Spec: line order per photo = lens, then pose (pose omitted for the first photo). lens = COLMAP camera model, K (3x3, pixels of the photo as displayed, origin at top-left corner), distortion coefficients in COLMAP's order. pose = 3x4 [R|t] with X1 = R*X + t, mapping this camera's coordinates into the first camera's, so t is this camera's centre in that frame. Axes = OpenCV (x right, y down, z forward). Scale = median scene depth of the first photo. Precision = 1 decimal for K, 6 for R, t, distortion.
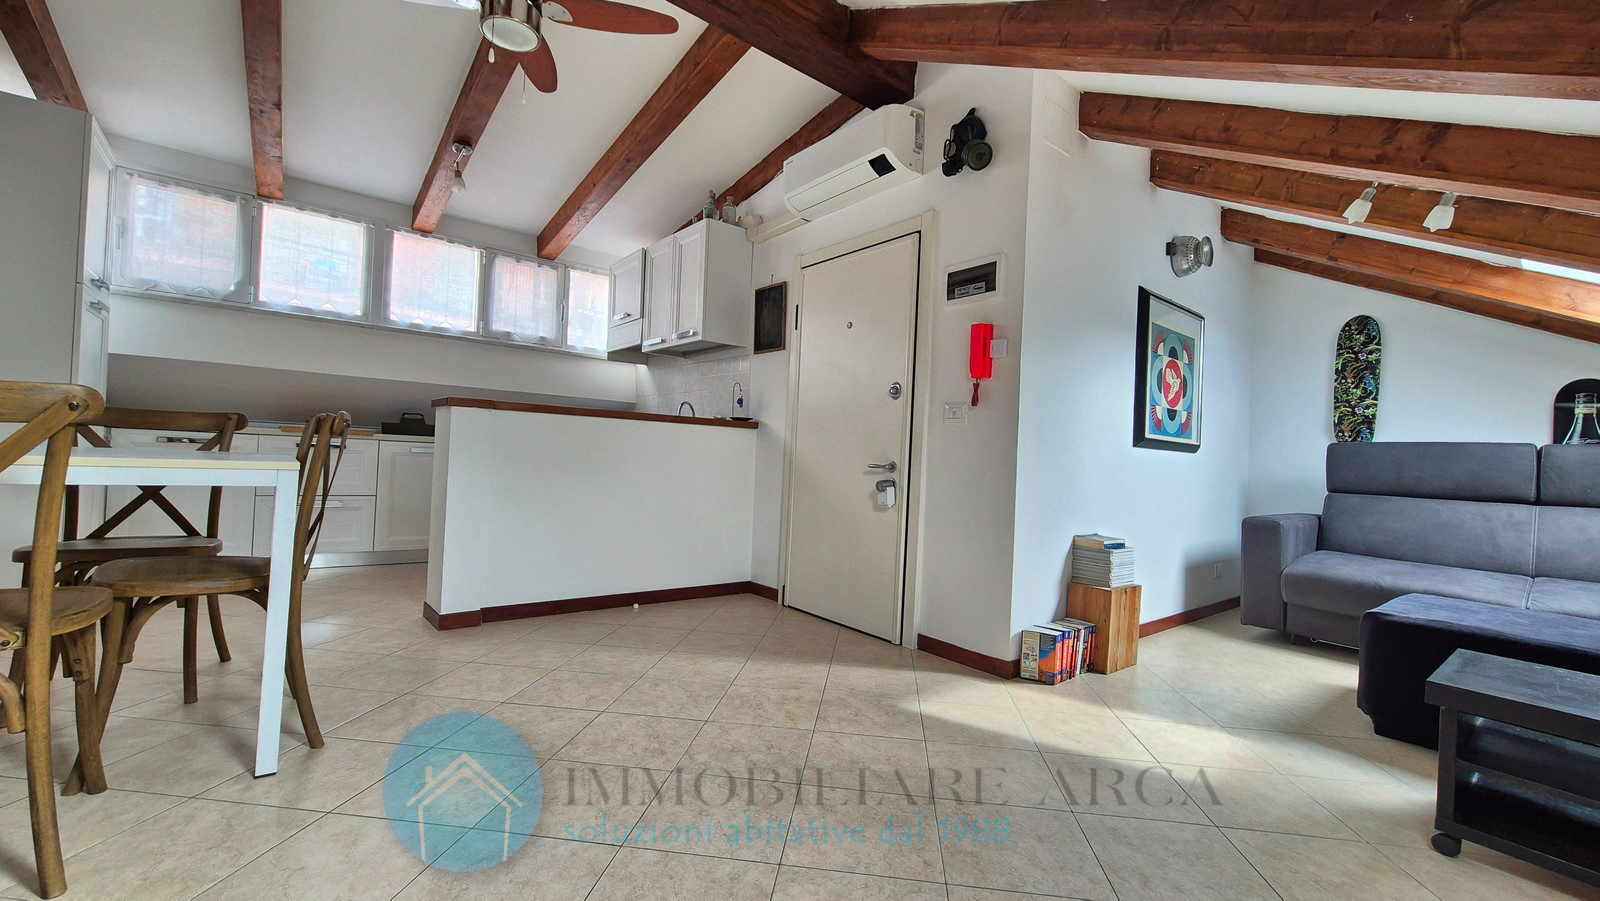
lens RADIAL K [[659.4, 0, 812.7], [0, 659.4, 453.0], [0, 0, 1]] dist [-0.000806, 0.000822]
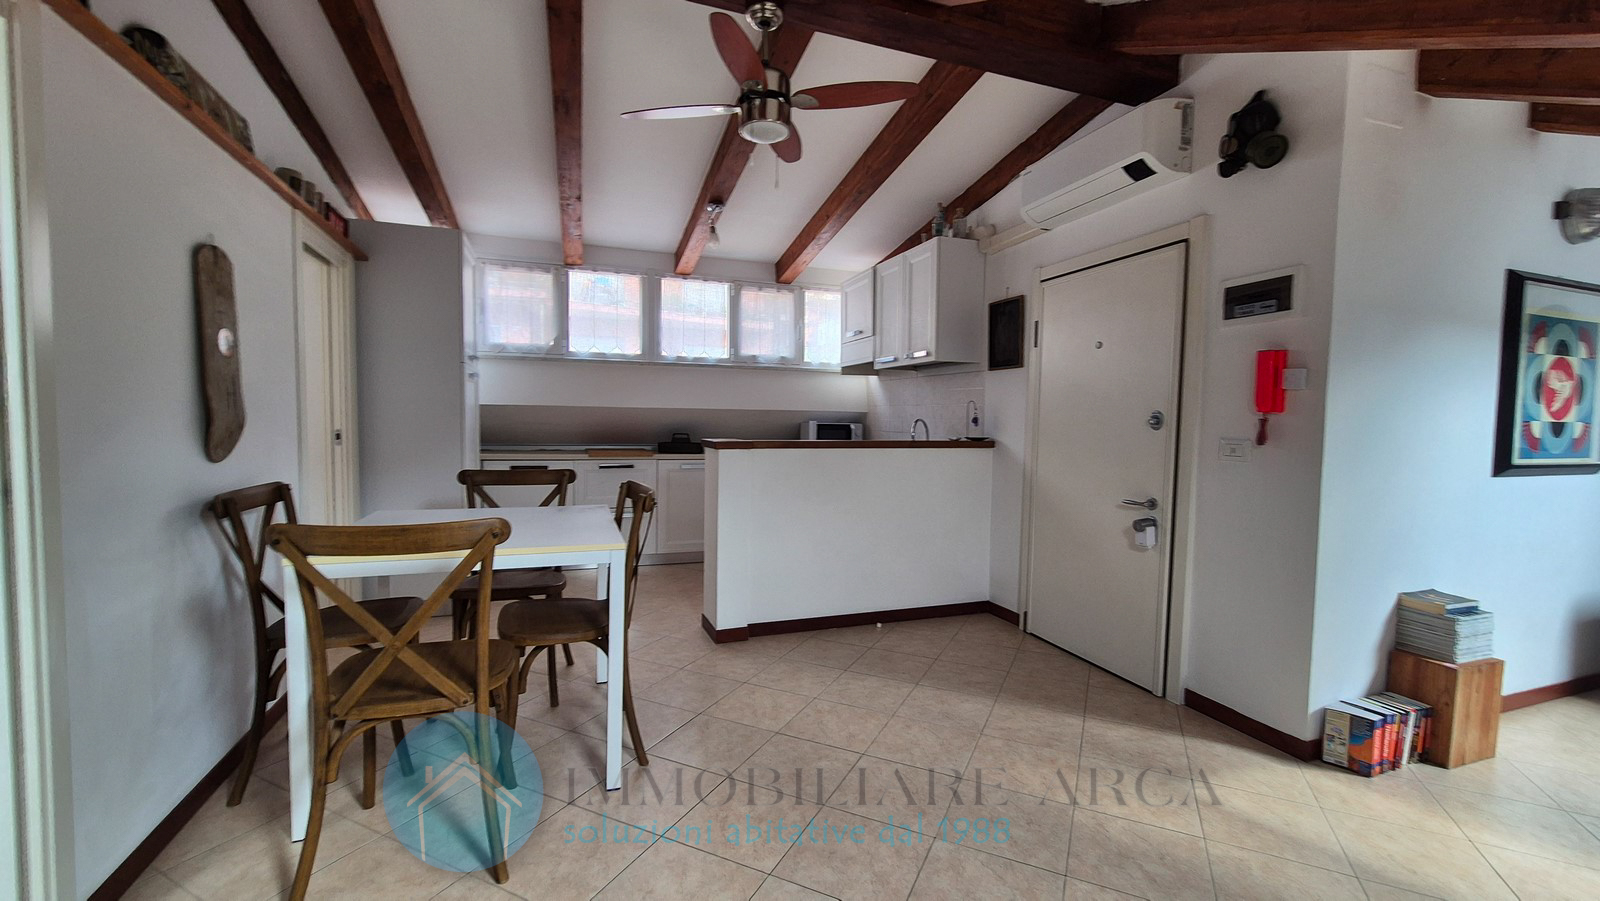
lens RADIAL K [[657.2, 0, 805.1], [0, 657.2, 458.0], [0, 0, 1]] dist [-0.000397, 0.000328]
pose [[0.942055, -0.010708, -0.335289, -0.025075], [0.029160, 0.998321, 0.050045, -0.094931], [0.334190, -0.056922, 0.940785, -0.013833]]
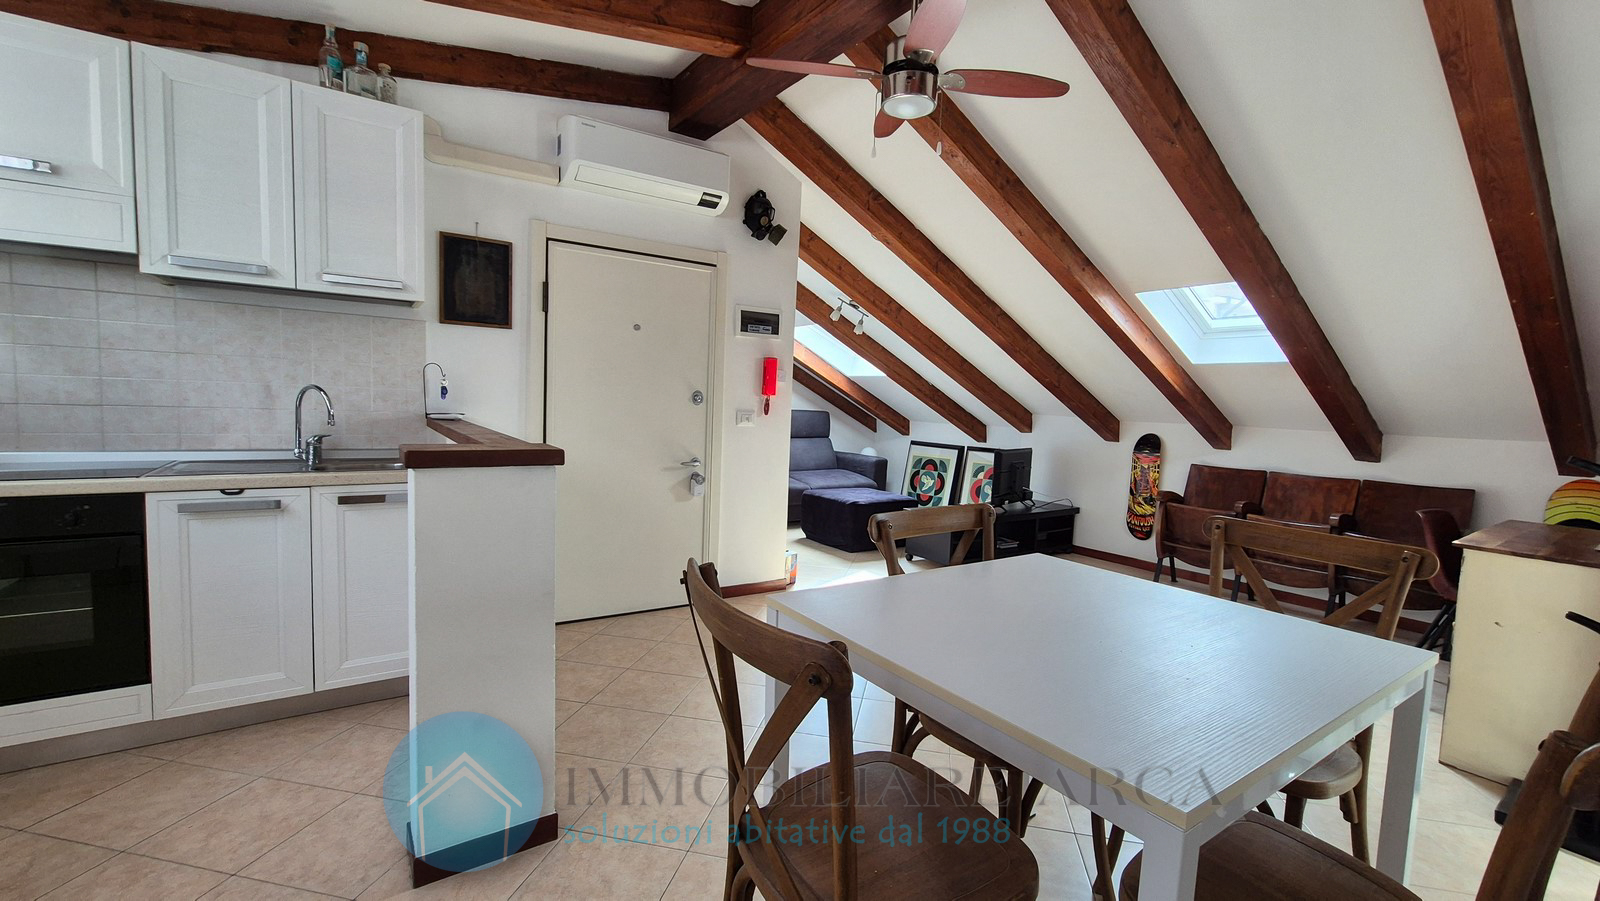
lens RADIAL K [[655.2, 0, 812.5], [0, 655.2, 454.0], [0, 0, 1]] dist [-0.001687, 0.000238]
pose [[0.091742, -0.121952, 0.988287, -0.954826], [-0.043212, 0.991050, 0.126304, -0.141119], [-0.994845, -0.054293, 0.085652, 0.643836]]
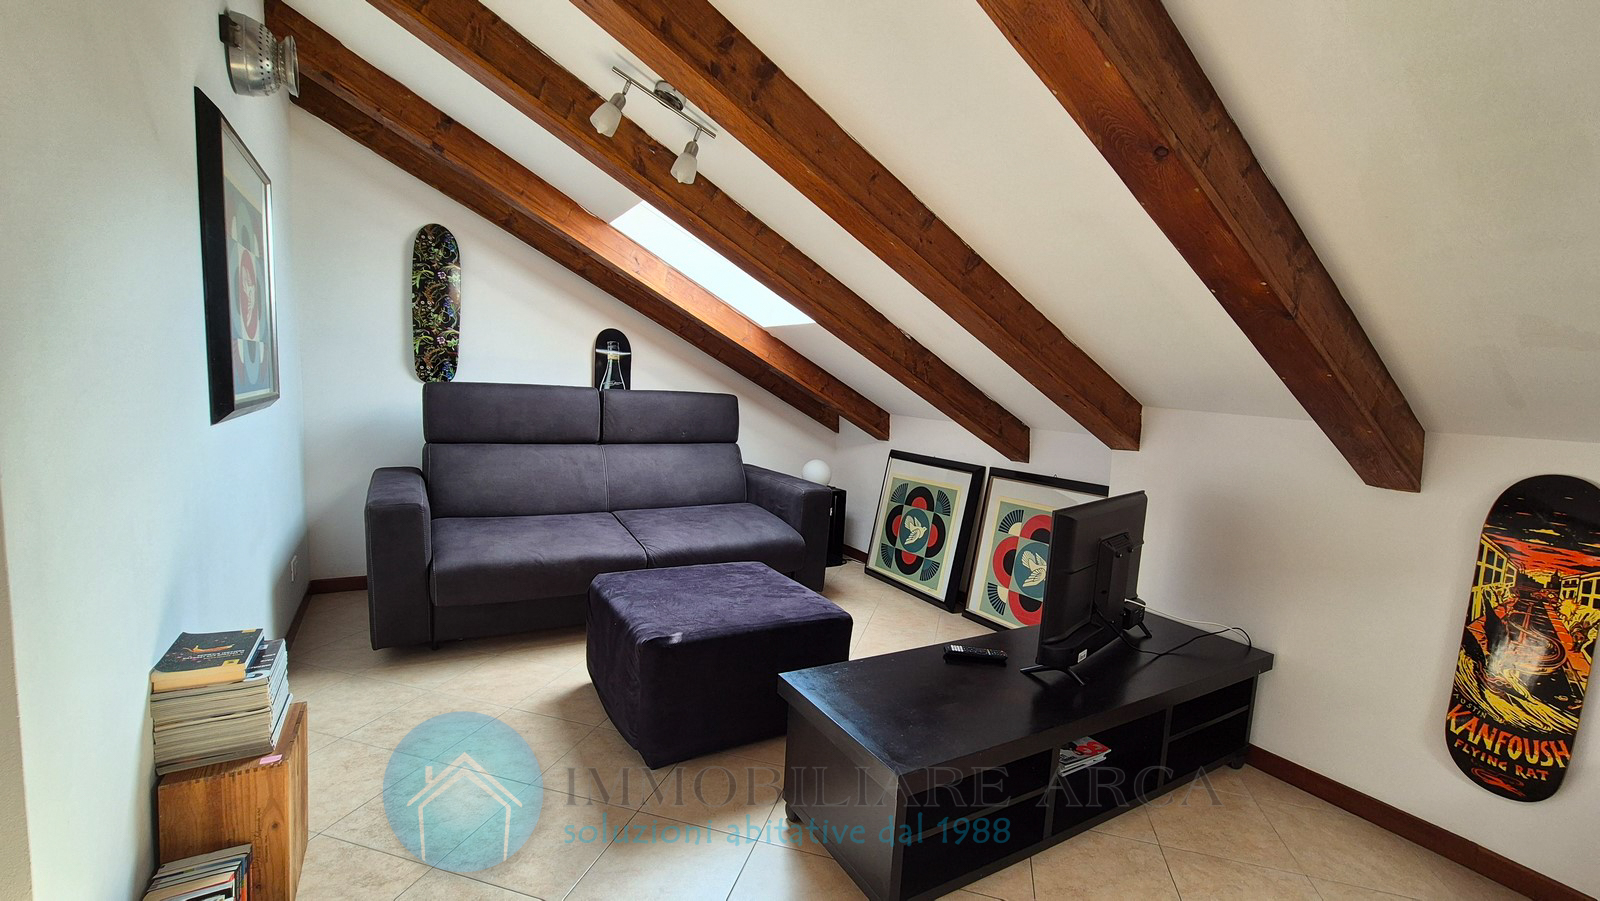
lens RADIAL K [[655.7, 0, 807.9], [0, 655.7, 456.0], [0, 0, 1]] dist [-0.000611, 0.000442]
pose [[0.158831, -0.140671, 0.977233, 0.063939], [-0.056485, 0.986882, 0.151240, -0.086203], [-0.985689, -0.079220, 0.148801, 0.470269]]
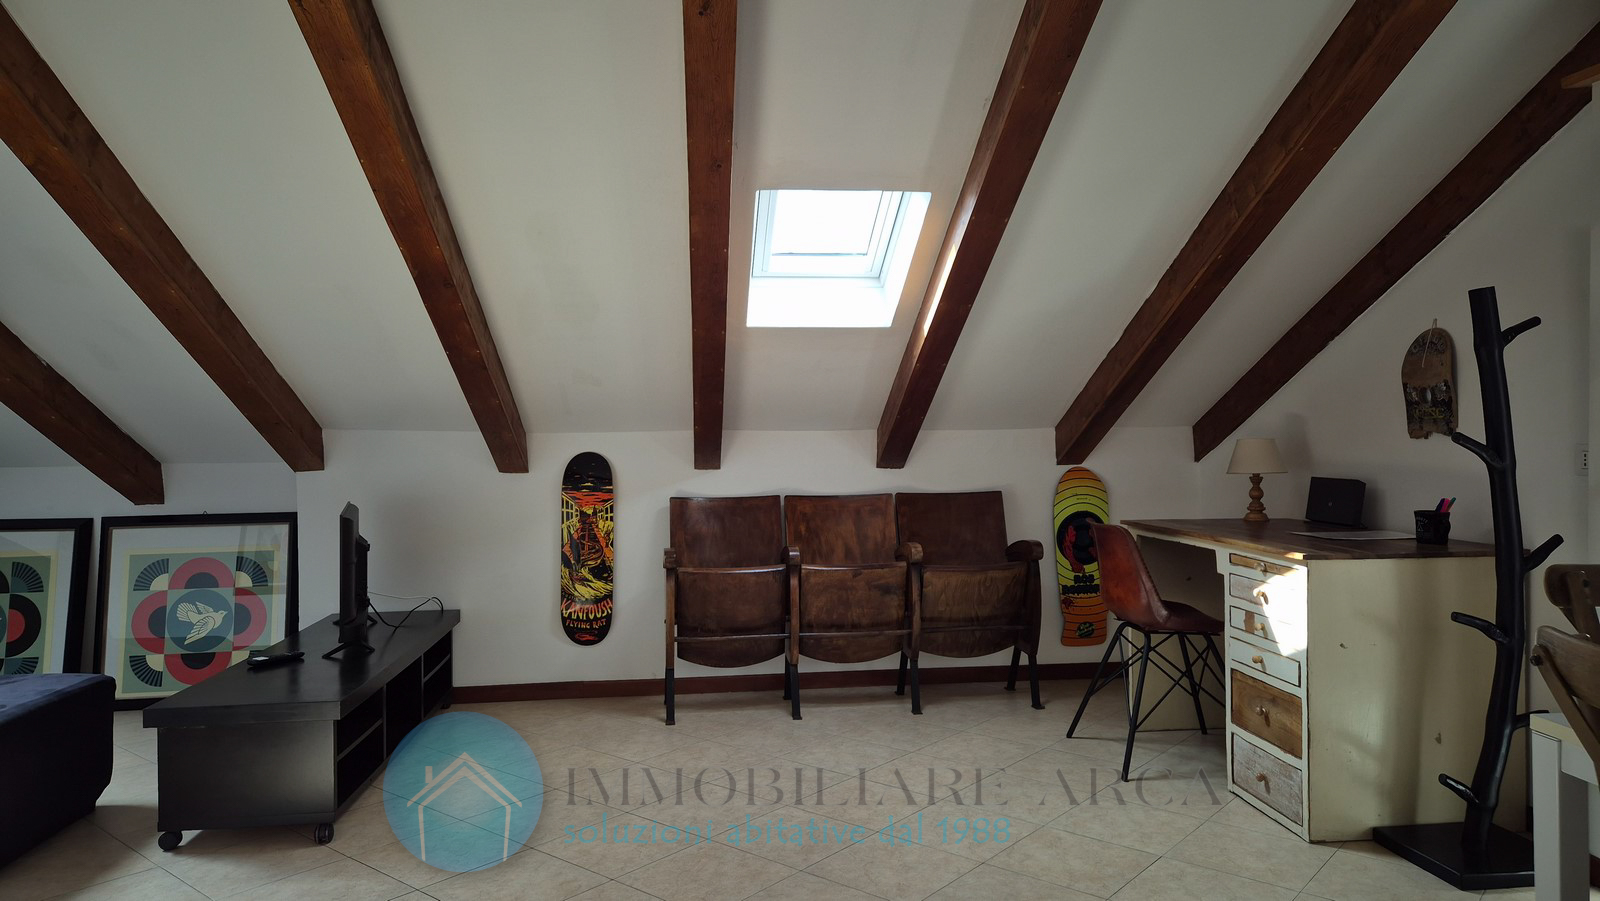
lens RADIAL K [[1063.9, 0, 793.0], [0, 1063.9, 436.8], [0, 0, 1]] dist [0.048736, 0.000171]
pose [[-0.826054, -0.043579, 0.561904, -0.377156], [-0.033518, 0.999040, 0.028206, -0.098642], [-0.562593, 0.004466, -0.826722, 0.990593]]
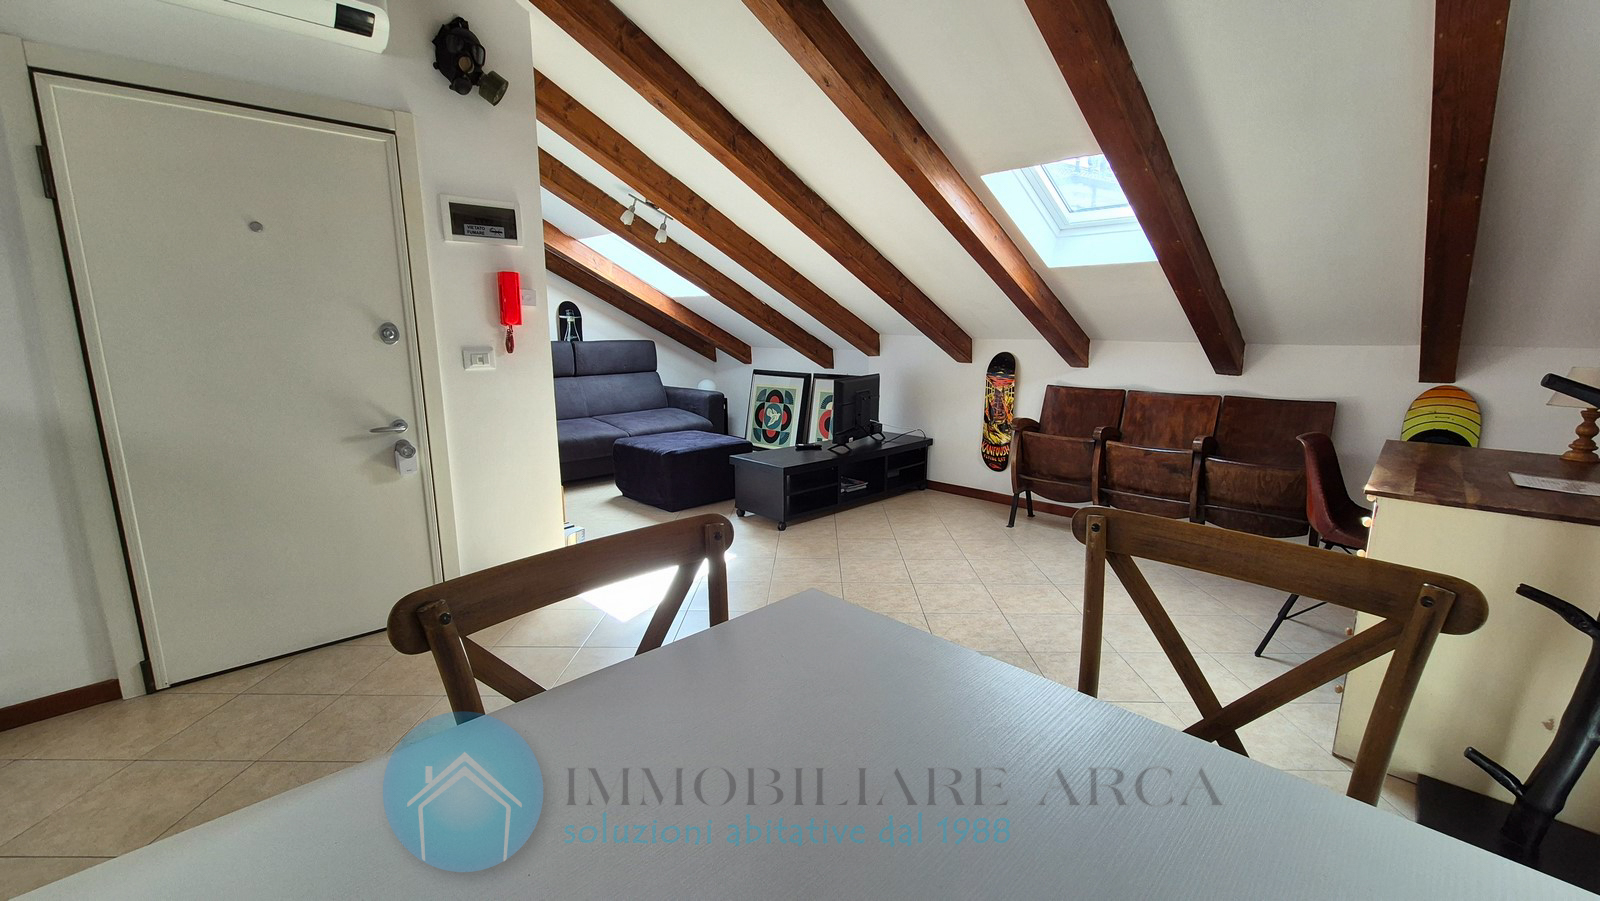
lens RADIAL K [[655.7, 0, 807.9], [0, 655.7, 456.0], [0, 0, 1]] dist [-0.000611, 0.000442]
pose [[-0.092375, -0.237230, 0.967052, -0.689411], [-0.014203, 0.971419, 0.236944, -0.136044], [-0.995623, 0.008153, -0.093104, 0.525144]]
